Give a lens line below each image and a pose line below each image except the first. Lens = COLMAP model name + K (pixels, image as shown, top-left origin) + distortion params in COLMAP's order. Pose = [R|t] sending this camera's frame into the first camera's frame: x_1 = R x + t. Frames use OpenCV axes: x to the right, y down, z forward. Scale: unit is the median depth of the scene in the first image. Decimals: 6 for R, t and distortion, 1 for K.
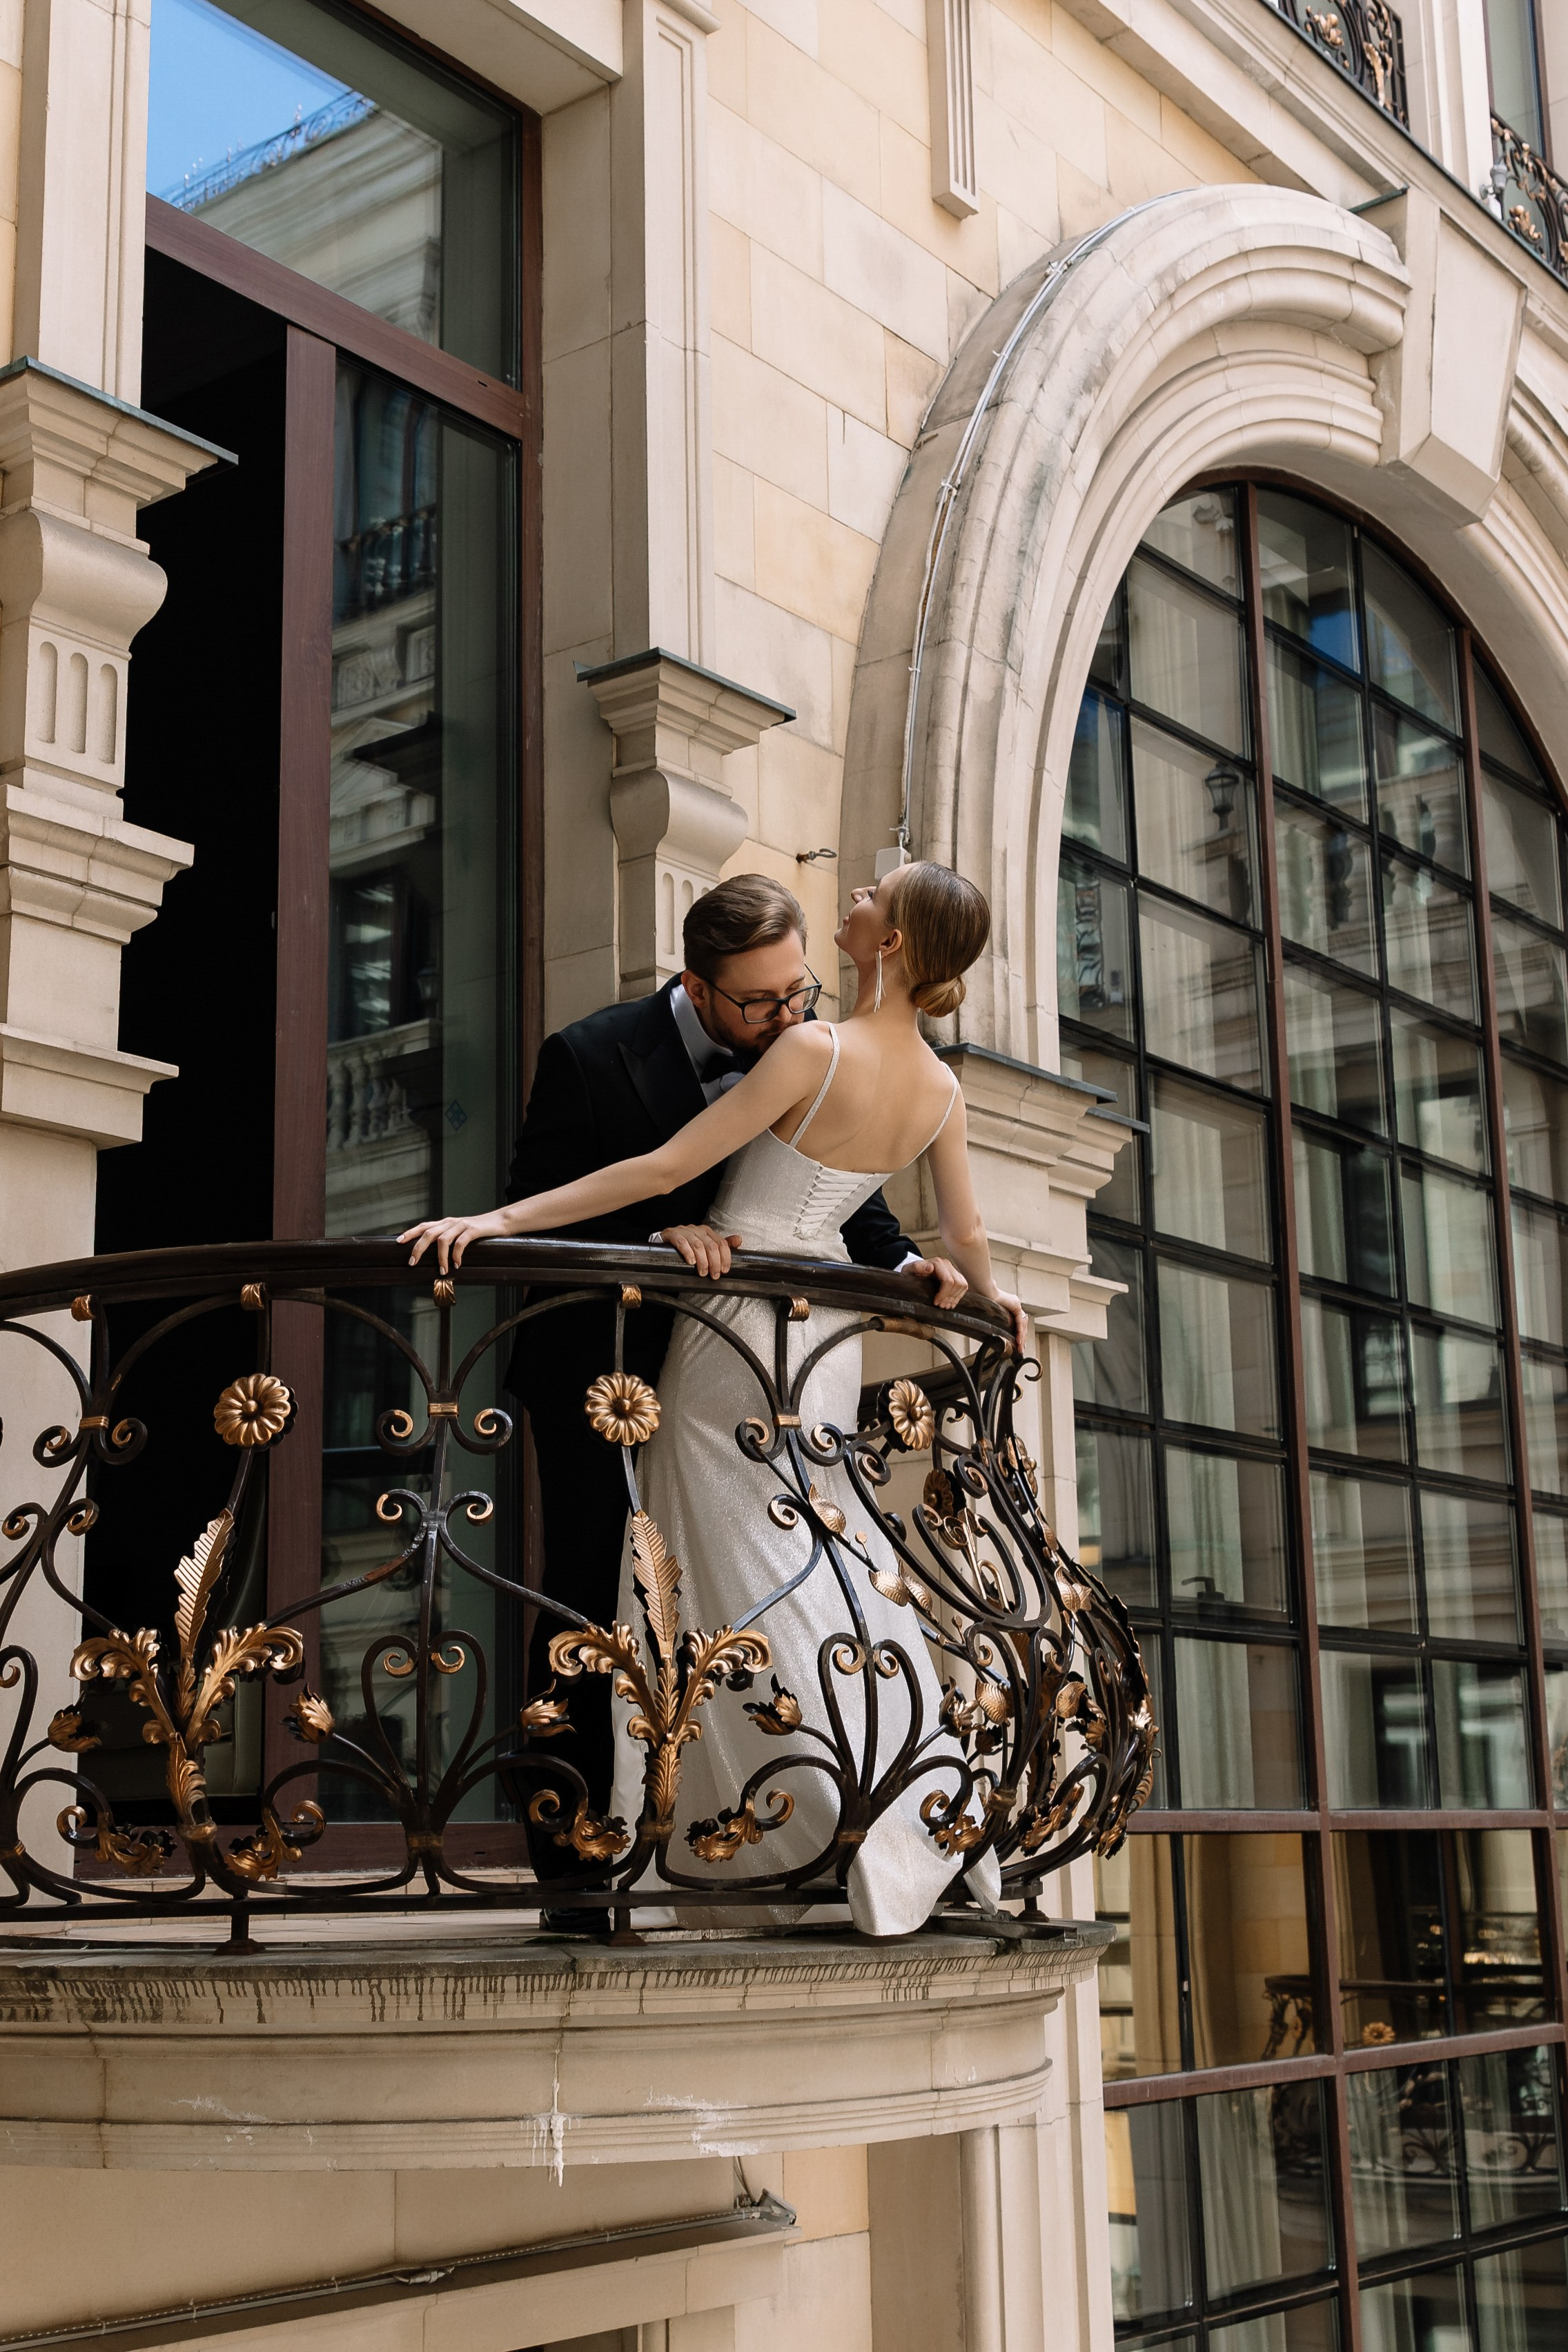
lens RADIAL K [[2921.7, 0, 784.0], [0, 2921.7, 1176.0], [0, 0, 1]] dist [0.003196, -0.021909]
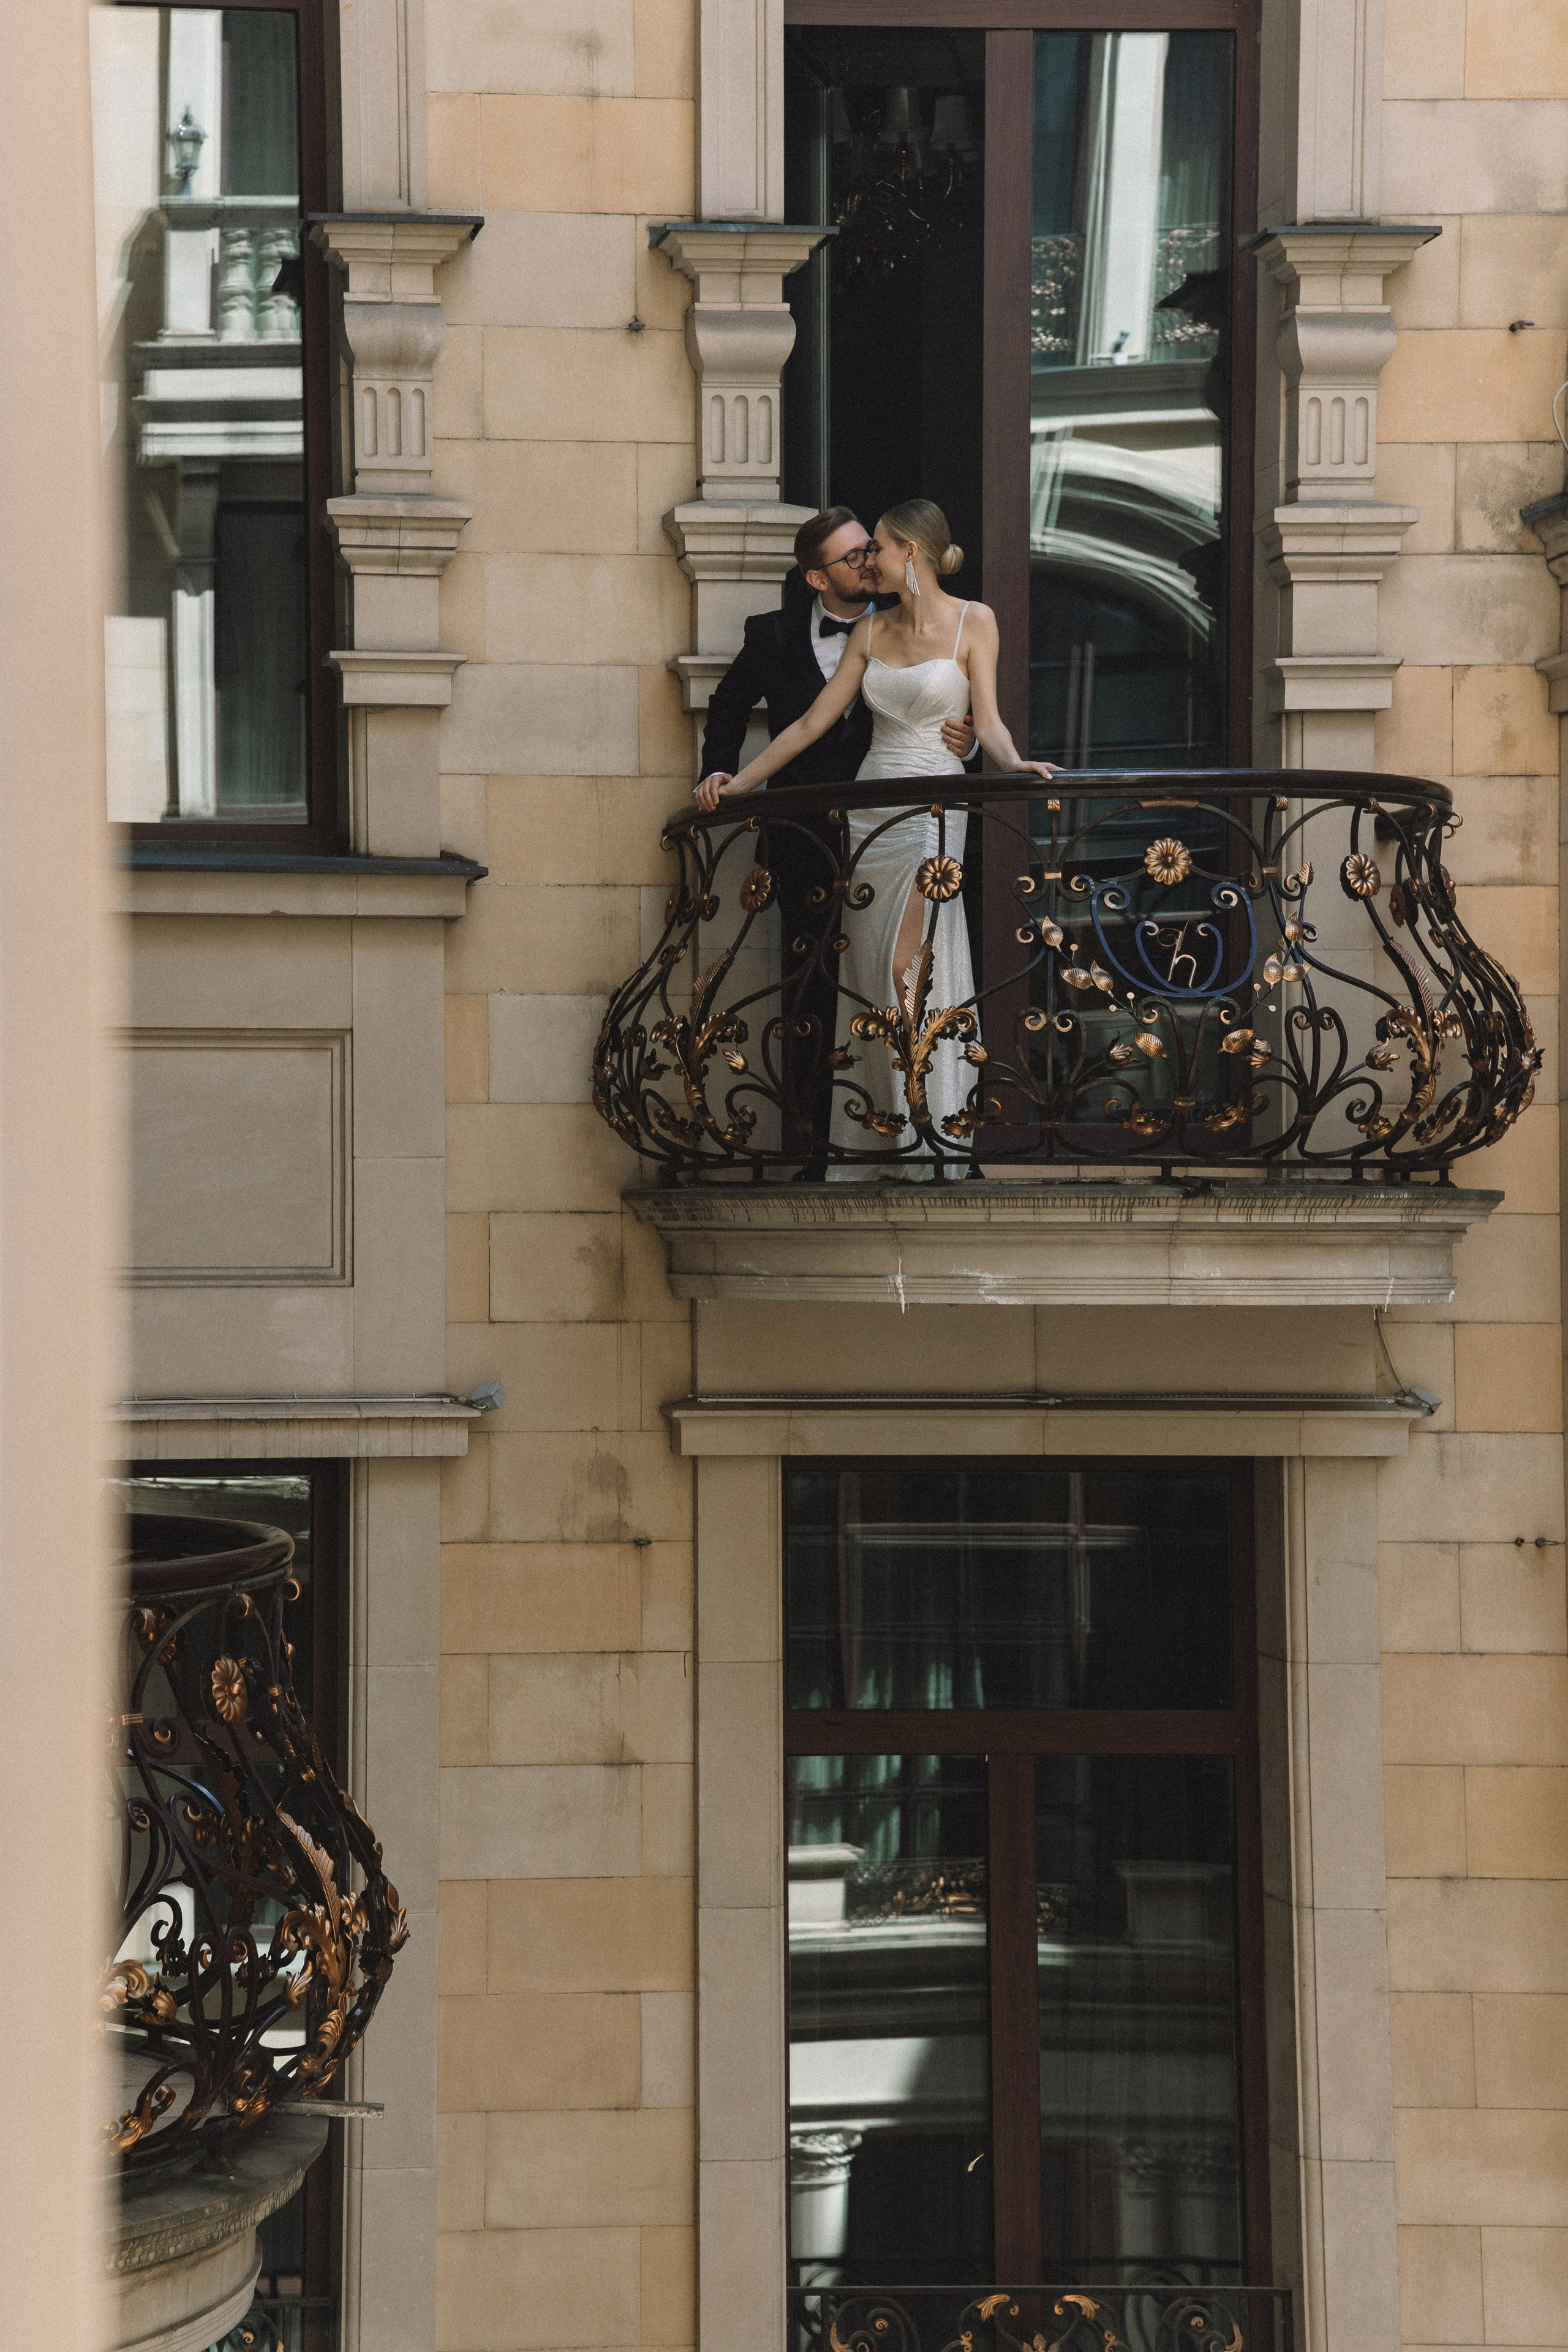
lens RADIAL K [[6772.8, 0, 784.0], [0, 6772.8, 1176.0], [0, 0, 1]] dist [0.844188, -0.284638]
pose [[0.708035, 0.002395, -0.706173, 1.918005], [0.145800, 0.977953, 0.149502, -0.253930], [0.690962, -0.208813, 0.692076, -1.310099]]
